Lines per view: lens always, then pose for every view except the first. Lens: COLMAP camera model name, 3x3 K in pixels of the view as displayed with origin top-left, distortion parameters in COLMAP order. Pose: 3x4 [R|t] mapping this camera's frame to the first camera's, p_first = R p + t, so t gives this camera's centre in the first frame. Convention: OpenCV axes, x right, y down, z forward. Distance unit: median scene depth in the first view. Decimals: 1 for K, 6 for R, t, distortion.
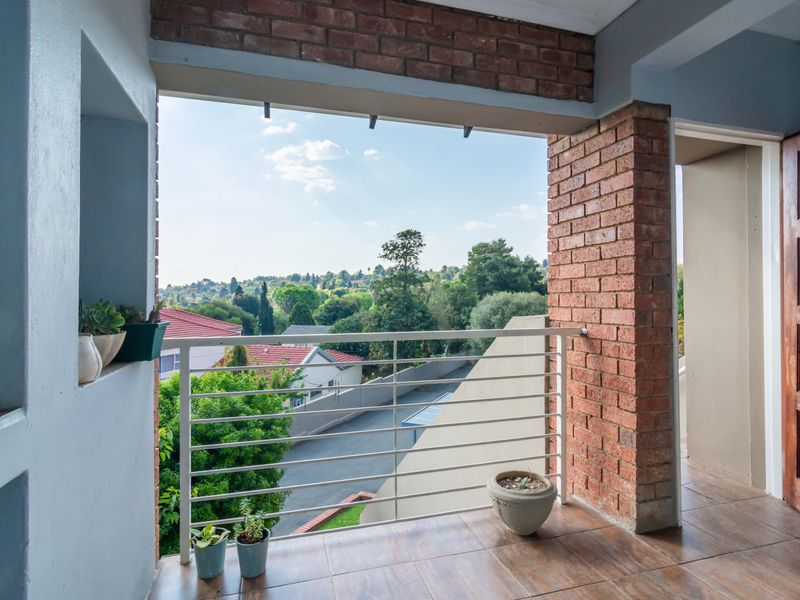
lens RADIAL K [[446.5, 0, 402.3], [0, 446.5, 294.2], [0, 0, 1]] dist [-0.001513, 0.001022]
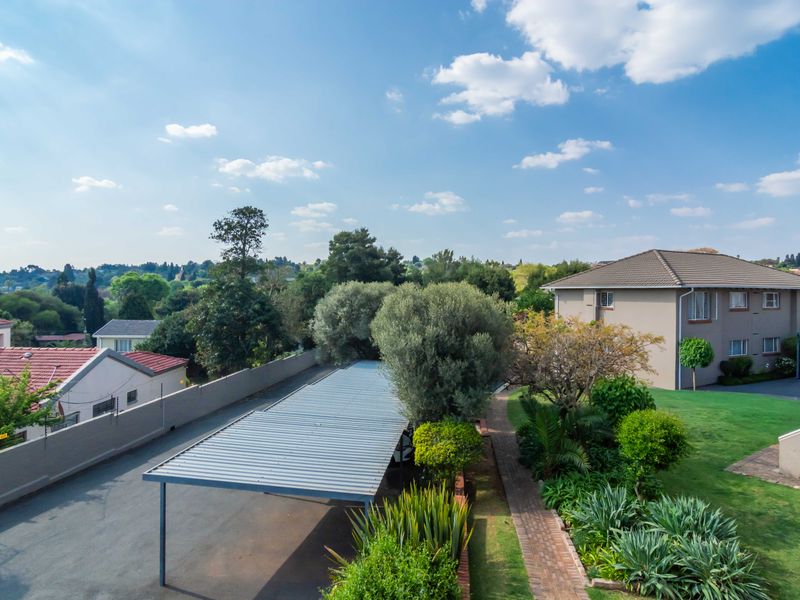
lens RADIAL K [[446.5, 0, 402.3], [0, 446.5, 294.2], [0, 0, 1]] dist [-0.001513, 0.001022]
pose [[0.960391, 0.010835, 0.278445, 0.056565], [-0.014712, 0.999822, 0.011837, 0.006893], [-0.278267, -0.015465, 0.960379, 0.092160]]
